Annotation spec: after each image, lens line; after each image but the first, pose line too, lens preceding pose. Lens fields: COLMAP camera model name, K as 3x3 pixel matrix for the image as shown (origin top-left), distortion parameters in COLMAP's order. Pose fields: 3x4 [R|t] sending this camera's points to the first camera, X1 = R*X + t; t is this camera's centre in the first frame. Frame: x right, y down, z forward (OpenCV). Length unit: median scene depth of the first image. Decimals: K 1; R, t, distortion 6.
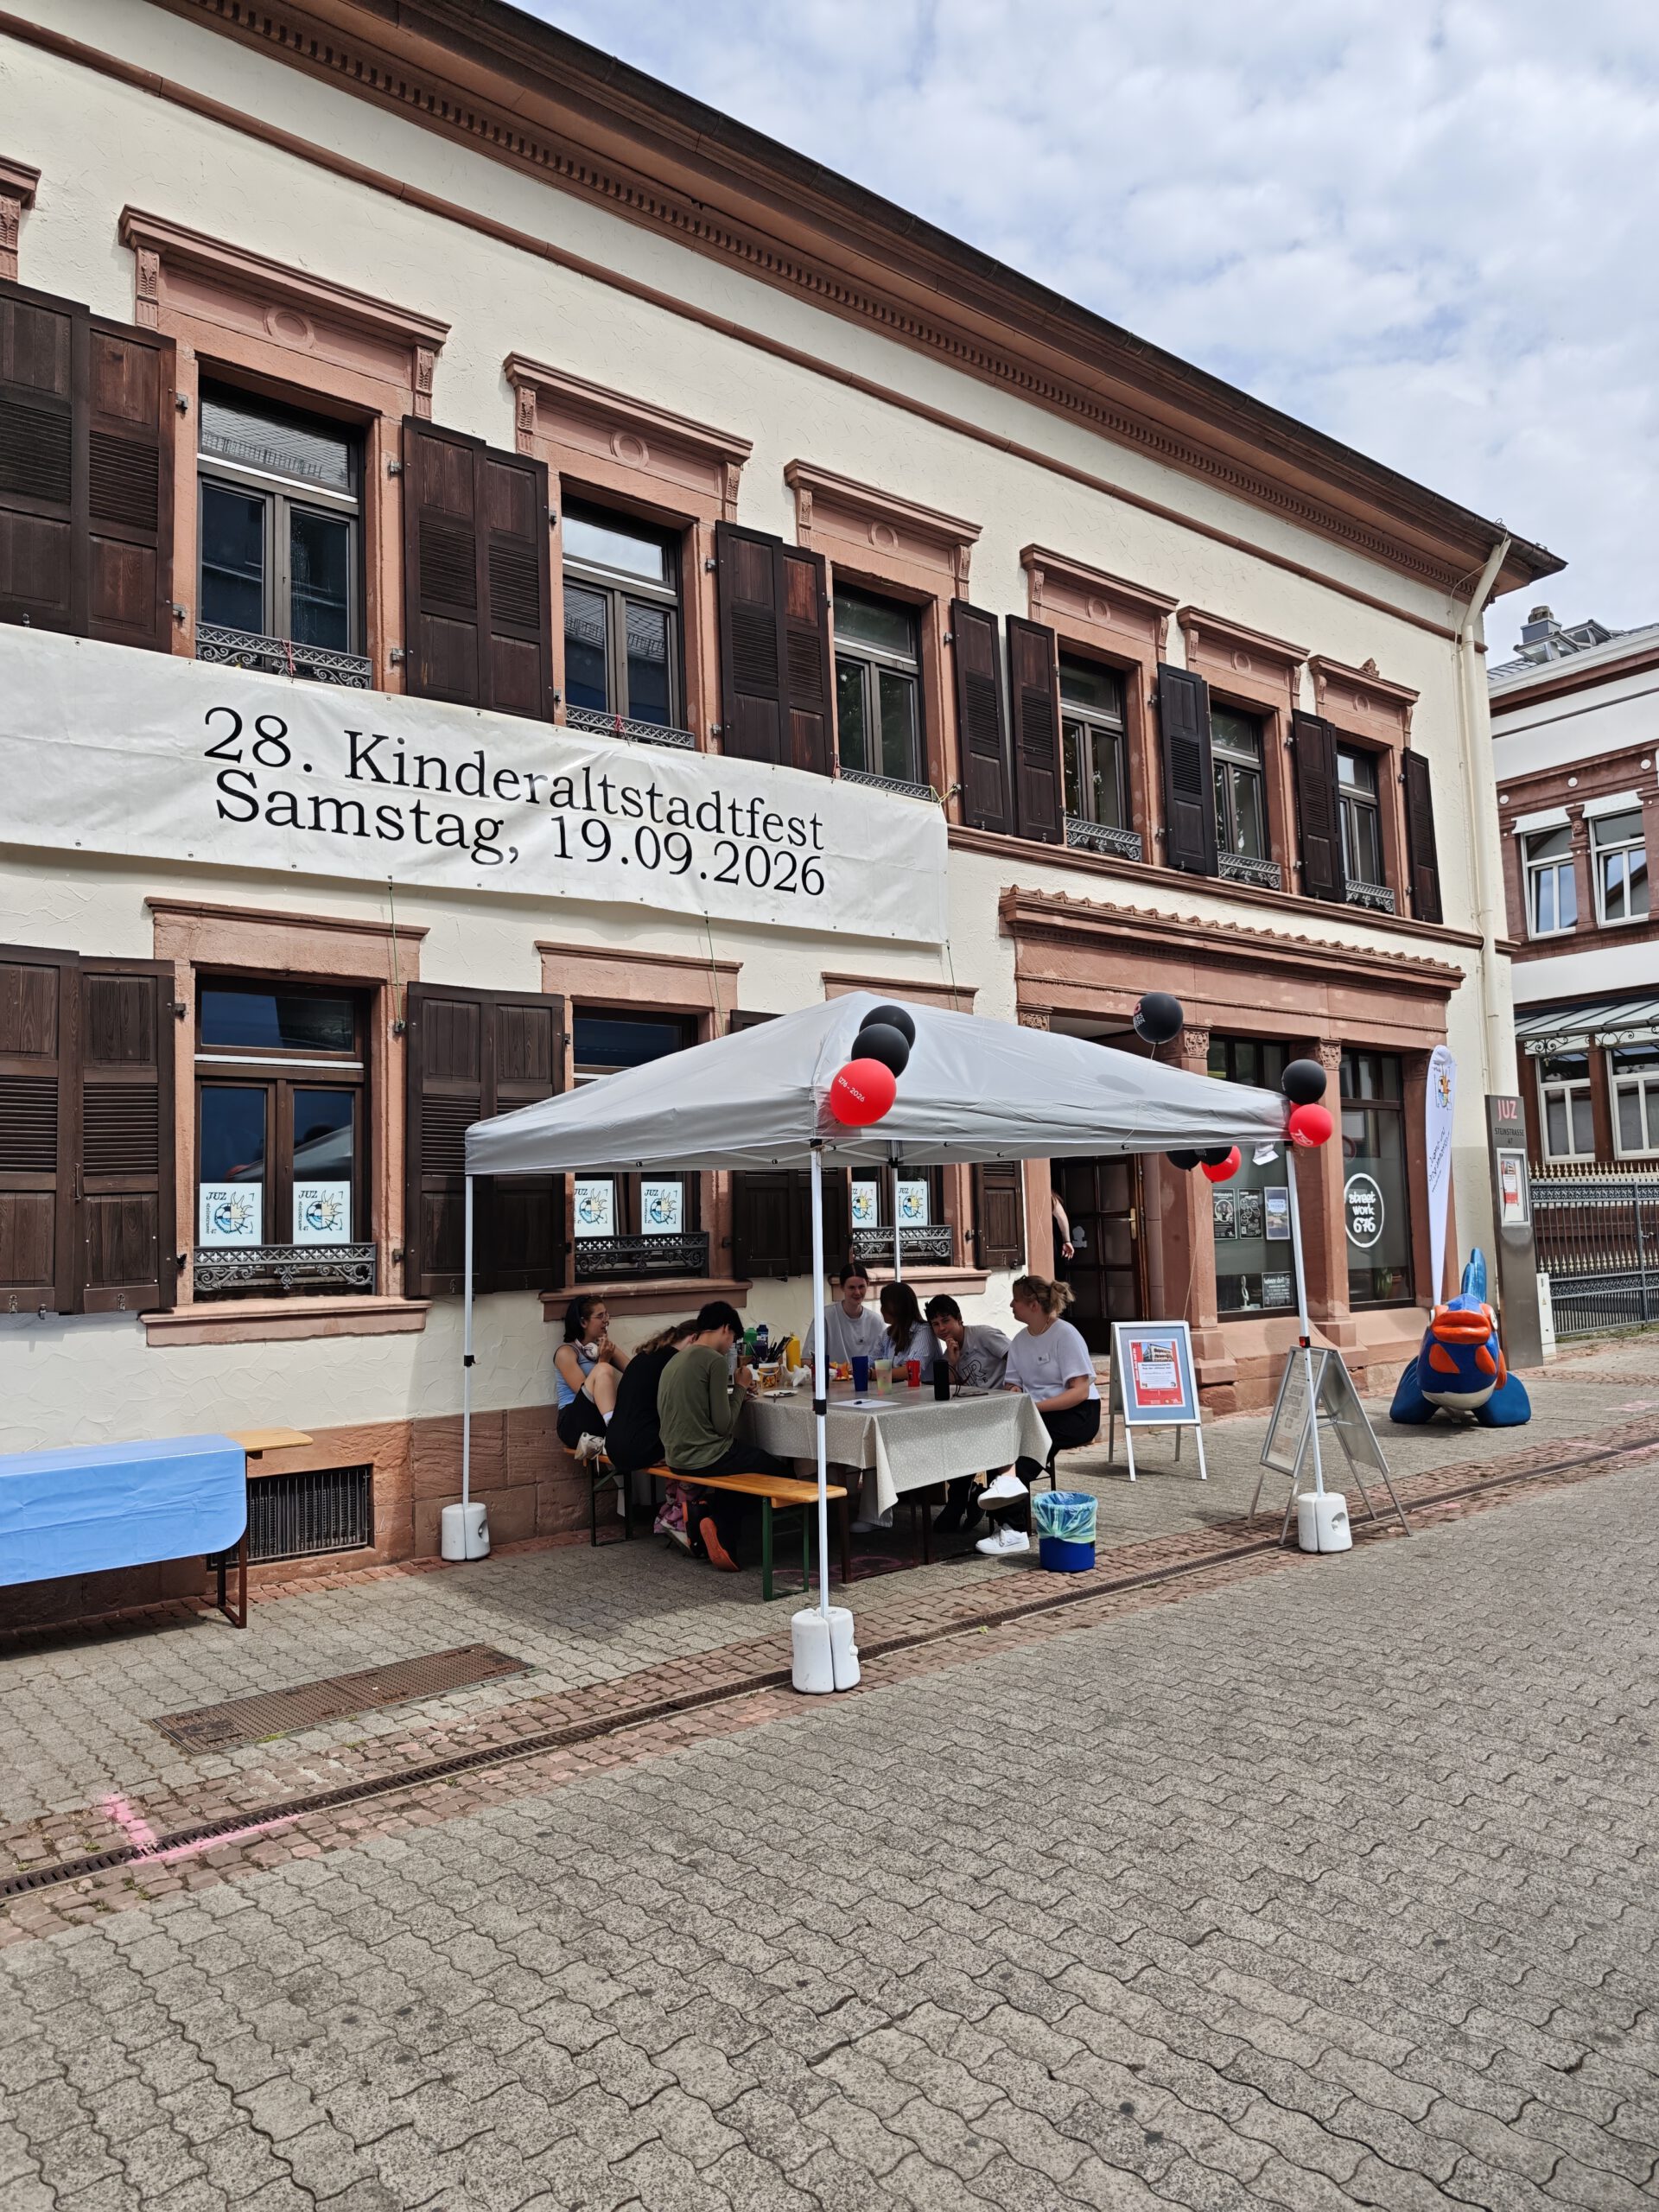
lens RADIAL K [[1503.9, 0, 828.0], [0, 1503.9, 1102.4], [0, 0, 1]] dist [0.023592, 0.000917]
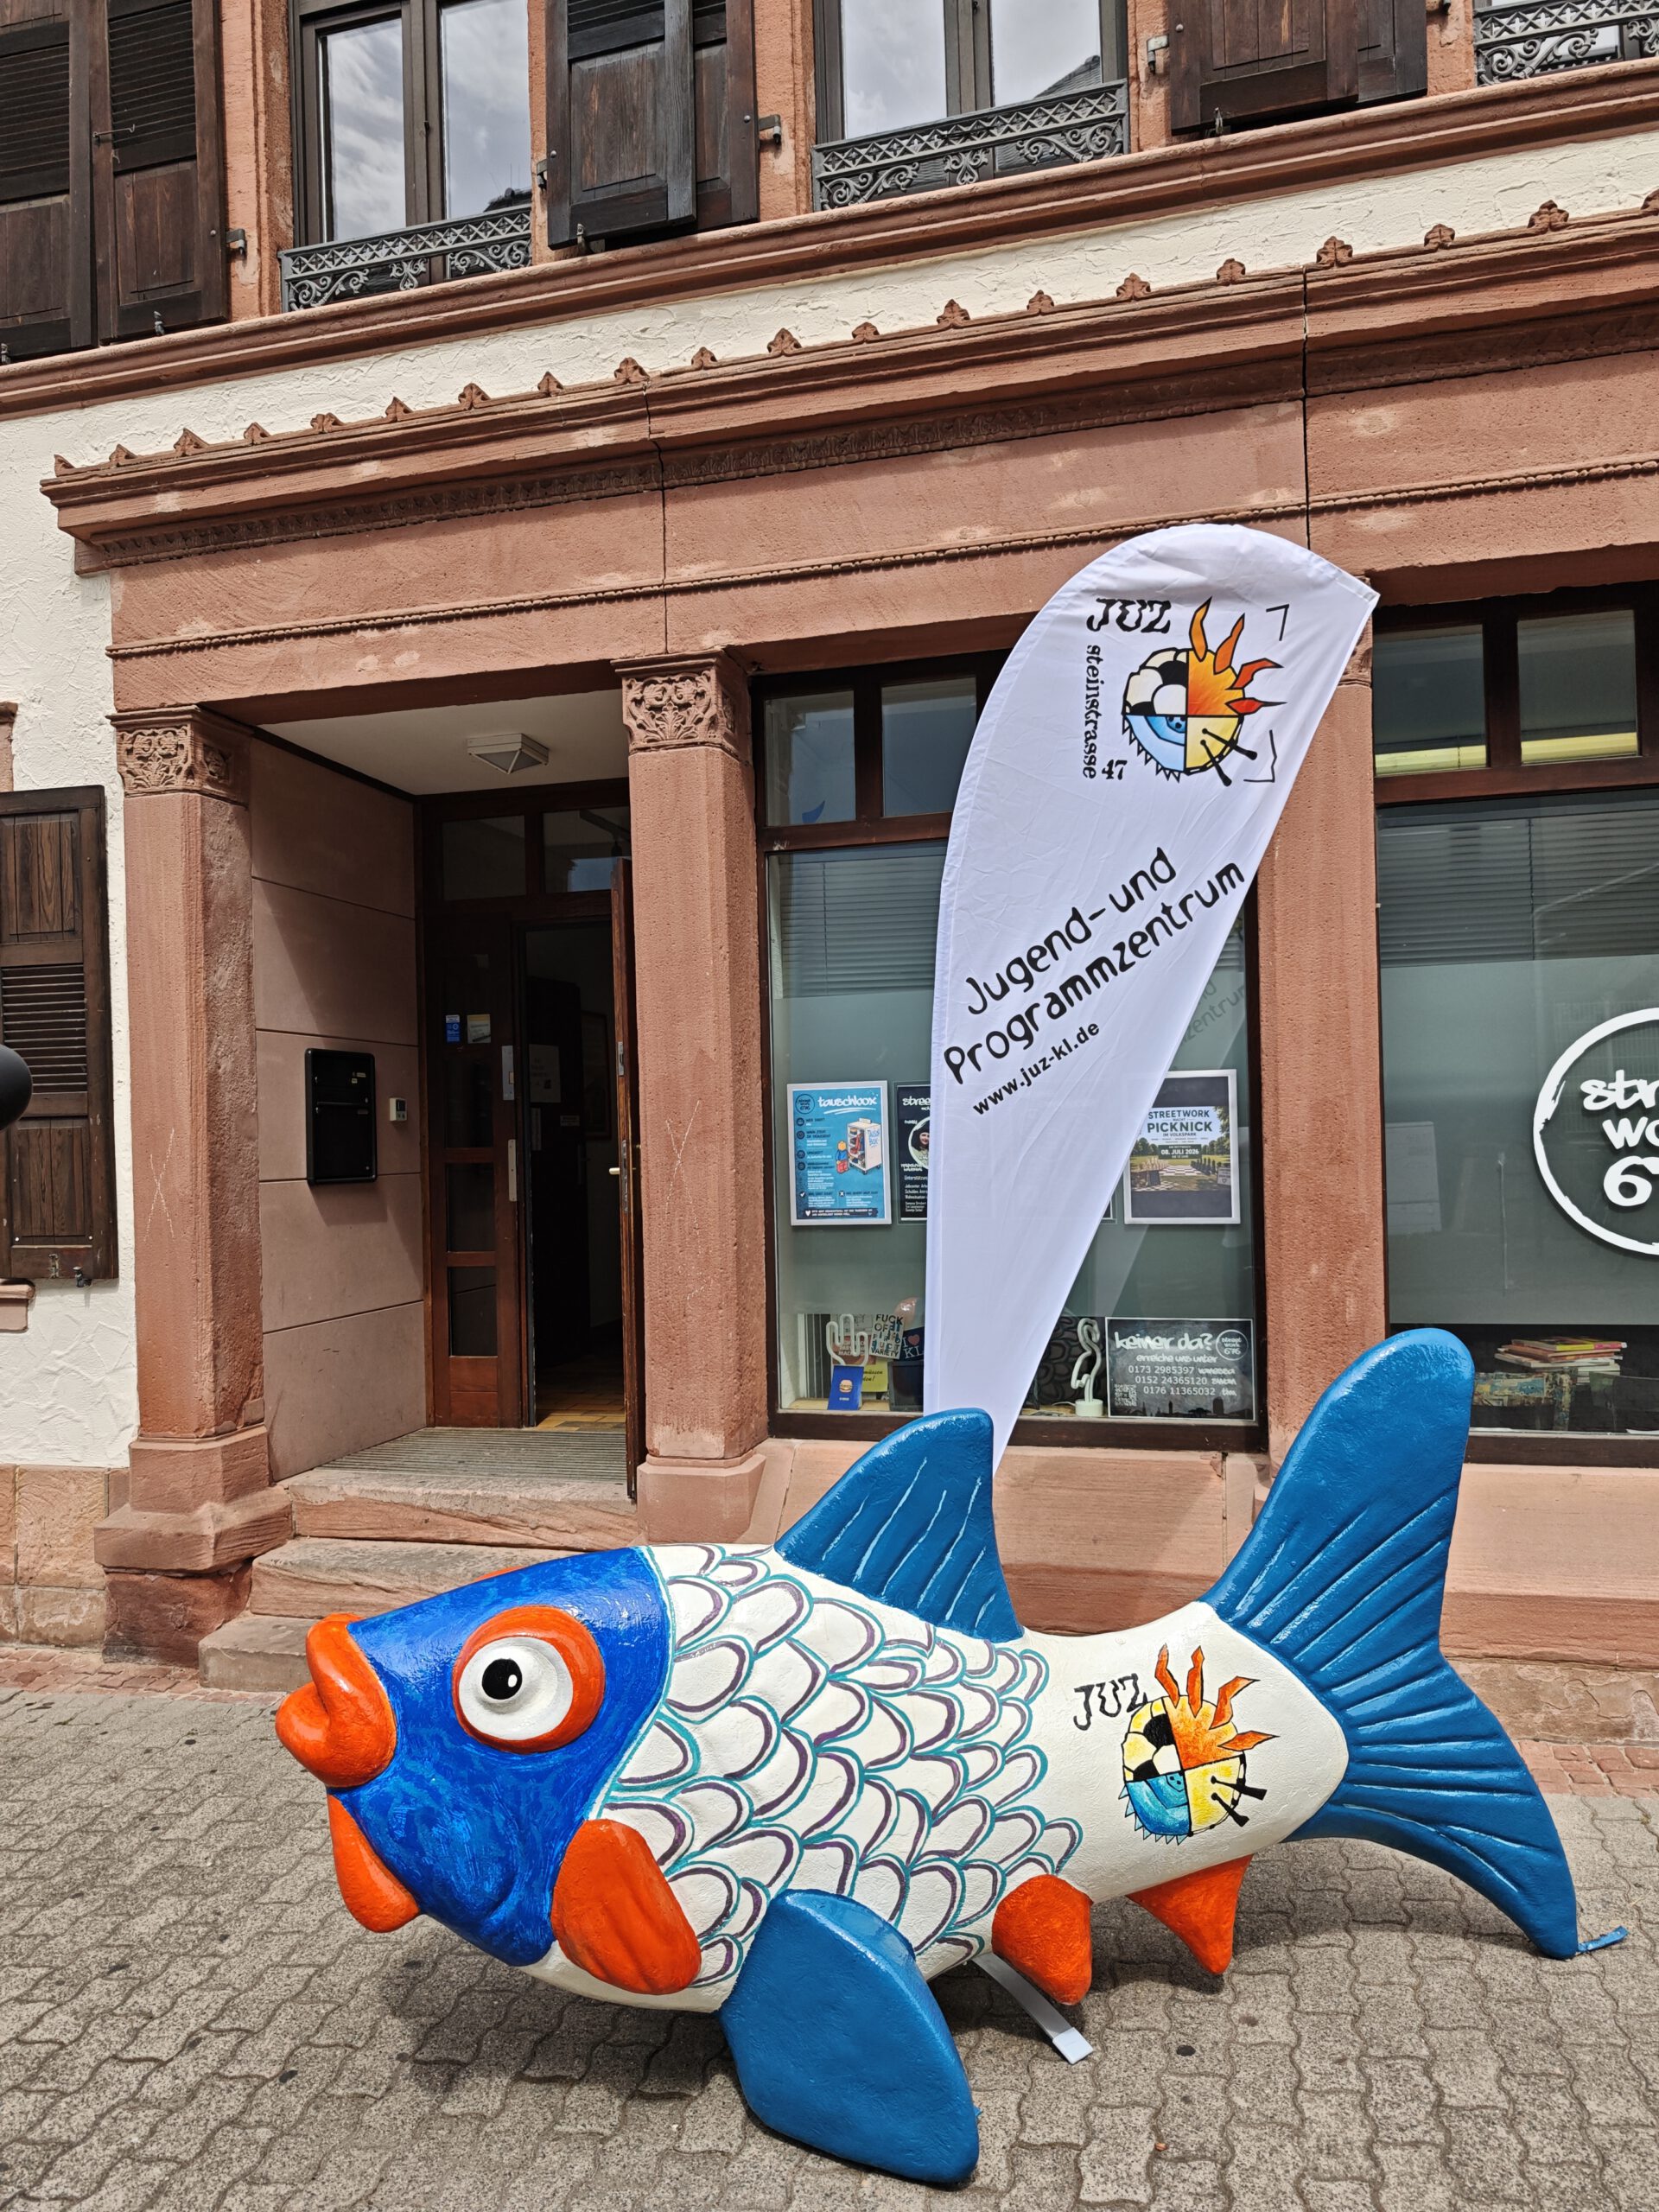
lens RADIAL K [[2717.1, 0, 829.5], [0, 2717.1, 1108.5], [0, 0, 1]] dist [-0.026678, 0.000000]
pose [[0.433612, 0.003722, -0.901092, 1.186565], [0.090968, 0.994702, 0.047883, 0.042554], [0.896496, -0.102733, 0.430977, 1.012503]]
